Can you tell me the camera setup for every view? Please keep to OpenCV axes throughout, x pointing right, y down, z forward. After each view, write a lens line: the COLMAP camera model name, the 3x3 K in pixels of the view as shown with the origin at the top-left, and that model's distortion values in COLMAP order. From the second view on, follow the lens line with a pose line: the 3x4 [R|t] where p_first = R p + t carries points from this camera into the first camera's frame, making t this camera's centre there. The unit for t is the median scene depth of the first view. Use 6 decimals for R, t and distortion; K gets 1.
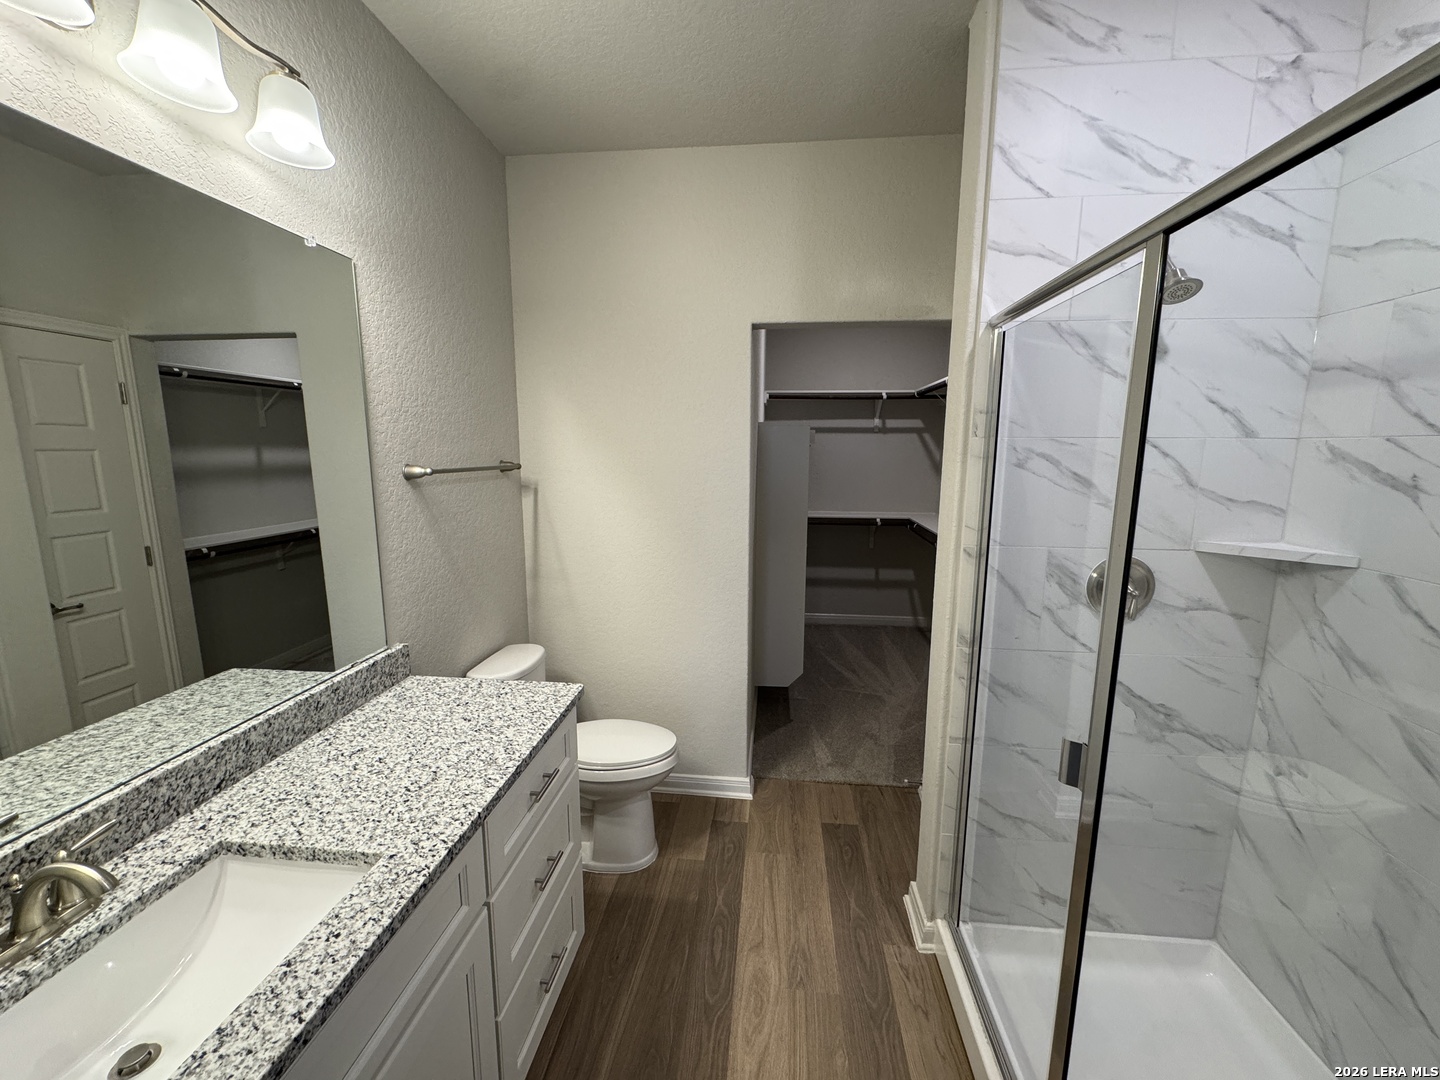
lens RADIAL K [[572.9, 0, 721.3], [0, 572.9, 540.3], [0, 0, 1]] dist [-0.002760, 0.000664]
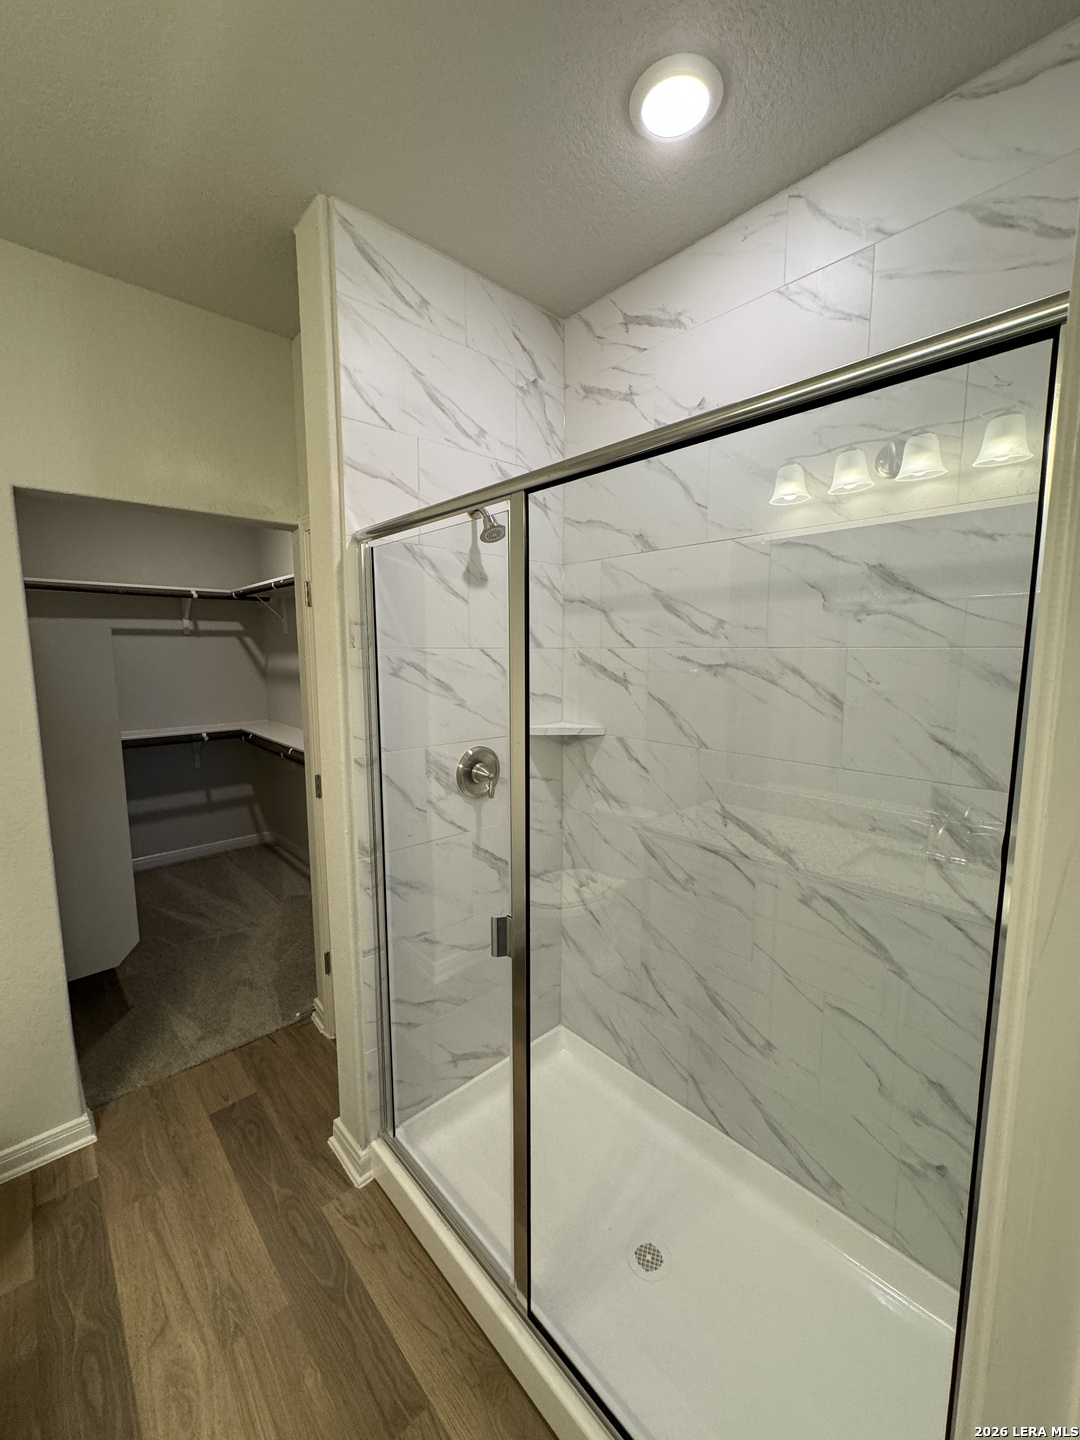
lens RADIAL K [[572.9, 0, 535.1], [0, 572.9, 719.1], [0, 0, 1]] dist [-0.002760, 0.000664]
pose [[0.666317, -0.096896, 0.739347, -0.095491], [0.123936, 0.992121, 0.018331, -0.035529], [-0.735297, 0.079417, 0.673076, 0.099359]]
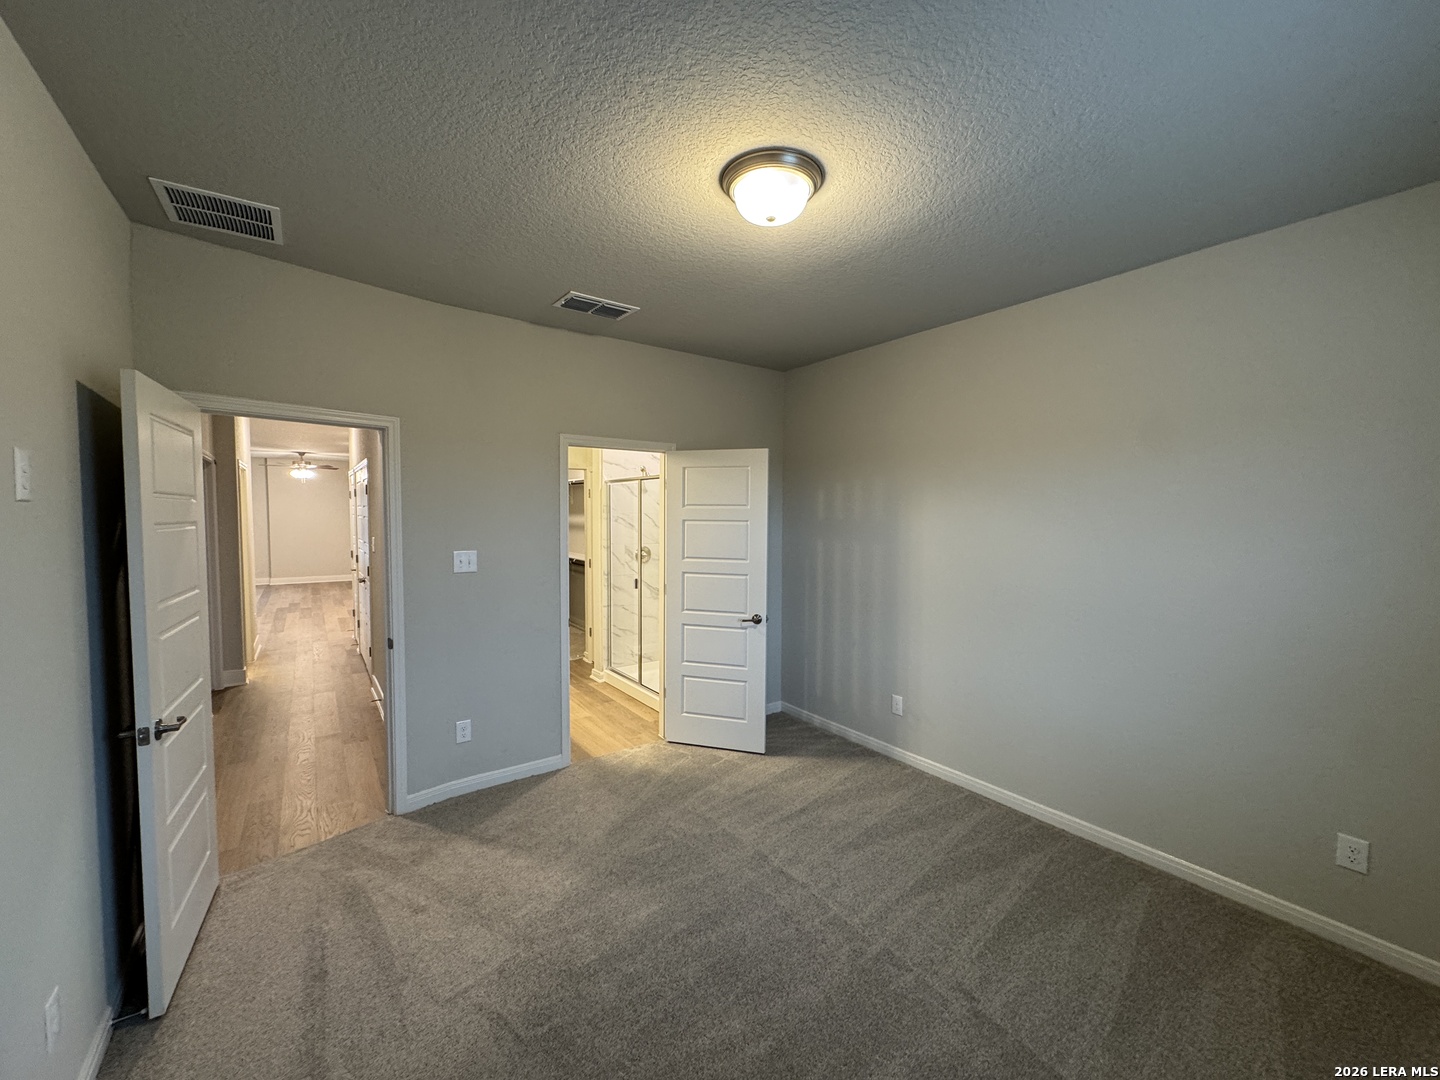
lens RADIAL K [[572.9, 0, 711.6], [0, 572.9, 539.6], [0, 0, 1]] dist [-0.002760, 0.000664]
pose [[0.754351, -0.036828, 0.655438, -1.318215], [0.100935, 0.993060, -0.060369, 0.247985], [-0.648666, 0.111697, 0.752832, -1.976980]]
